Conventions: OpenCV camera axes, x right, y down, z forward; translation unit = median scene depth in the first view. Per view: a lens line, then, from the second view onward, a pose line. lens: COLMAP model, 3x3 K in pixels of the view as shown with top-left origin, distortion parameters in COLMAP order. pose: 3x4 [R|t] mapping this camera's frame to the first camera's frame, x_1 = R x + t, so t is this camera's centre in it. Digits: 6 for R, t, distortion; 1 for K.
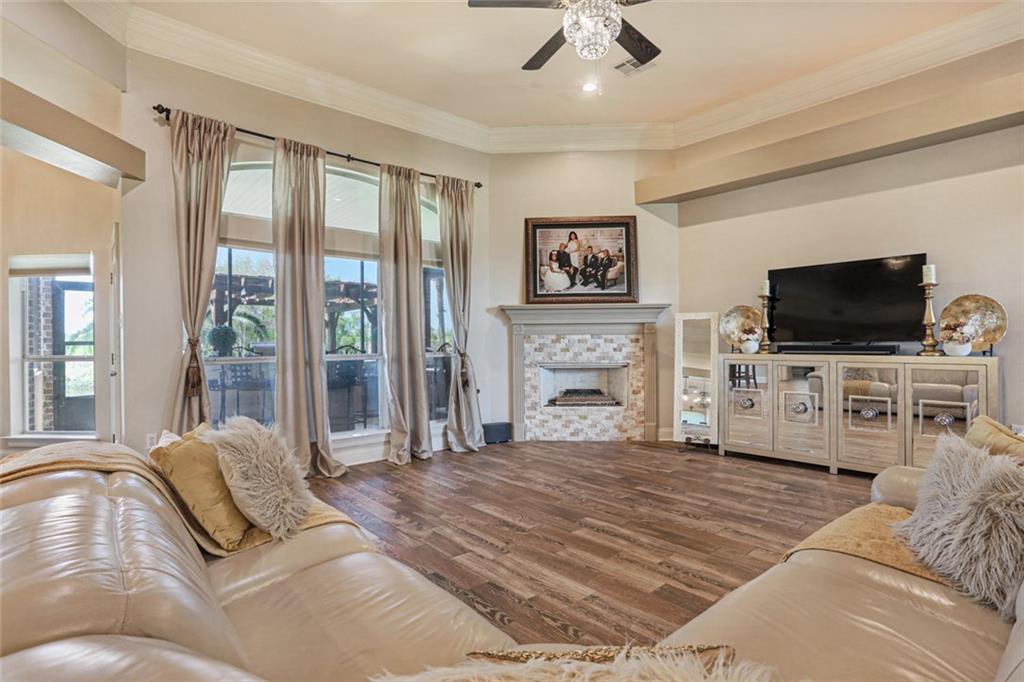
lens RADIAL K [[516.7, 0, 499.4], [0, 516.7, 340.6], [0, 0, 1]] dist [-0.047620, 0.018822]
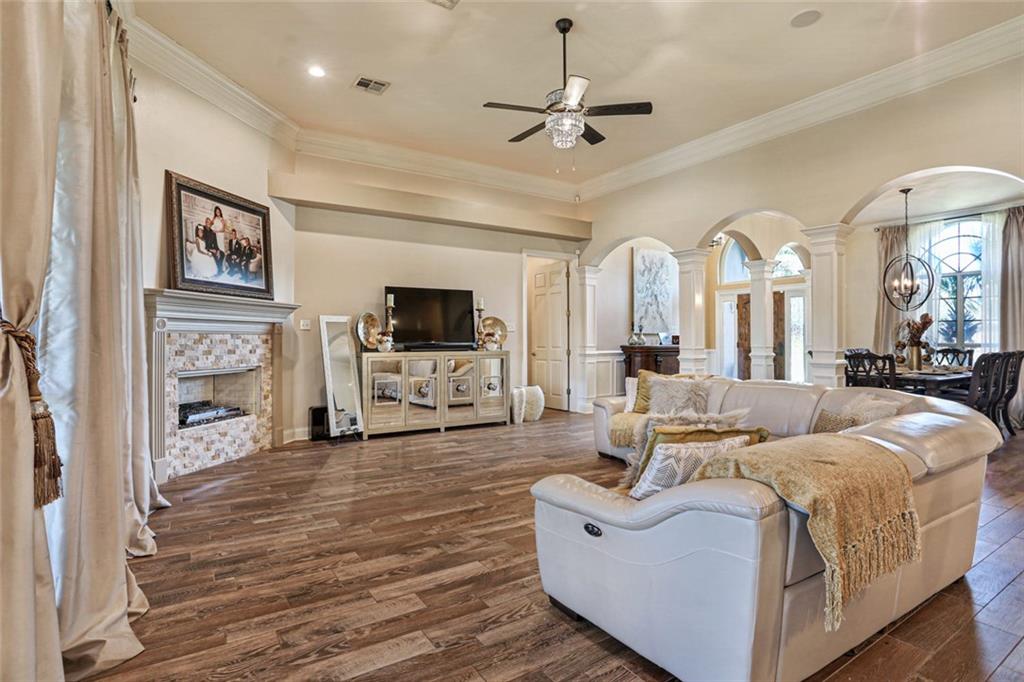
lens RADIAL K [[516.7, 0, 513.0], [0, 516.7, 336.7], [0, 0, 1]] dist [-0.047620, 0.018822]
pose [[0.120015, 0.014666, 0.992664, -0.598908], [-0.000253, 0.999891, -0.014742, 0.005043], [-0.992772, 0.001518, 0.120006, 0.447118]]
